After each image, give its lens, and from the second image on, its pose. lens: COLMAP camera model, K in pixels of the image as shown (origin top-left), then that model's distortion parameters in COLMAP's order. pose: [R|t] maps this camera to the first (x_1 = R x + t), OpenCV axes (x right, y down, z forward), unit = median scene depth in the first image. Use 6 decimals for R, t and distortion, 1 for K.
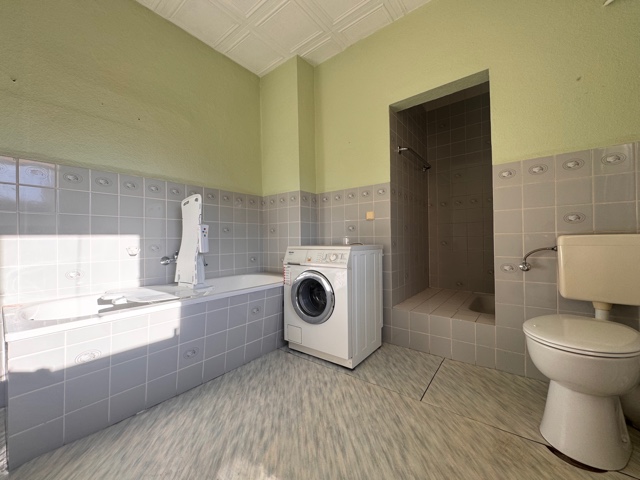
lens RADIAL K [[254.9, 0, 320.2], [0, 254.9, 240.4], [0, 0, 1]] dist [-0.003297, 0.000343]
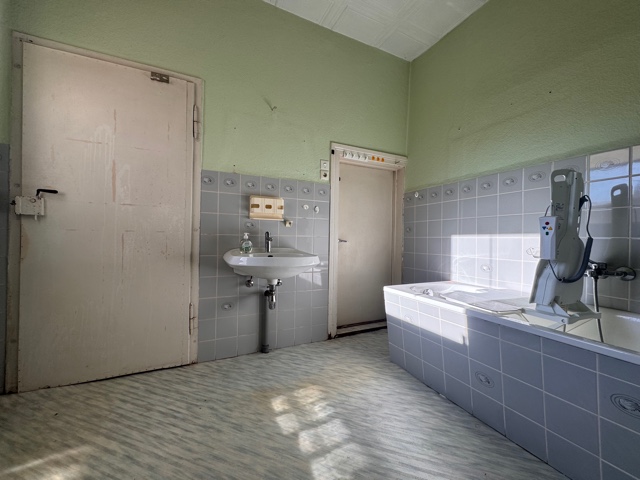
lens RADIAL K [[254.9, 0, 320.6], [0, 254.9, 235.1], [0, 0, 1]] dist [-0.003297, 0.000343]
pose [[-0.443991, -0.002092, -0.896029, 0.455573], [-0.006676, 0.999977, 0.000974, -0.014849], [0.896006, 0.006415, -0.443995, 0.892722]]
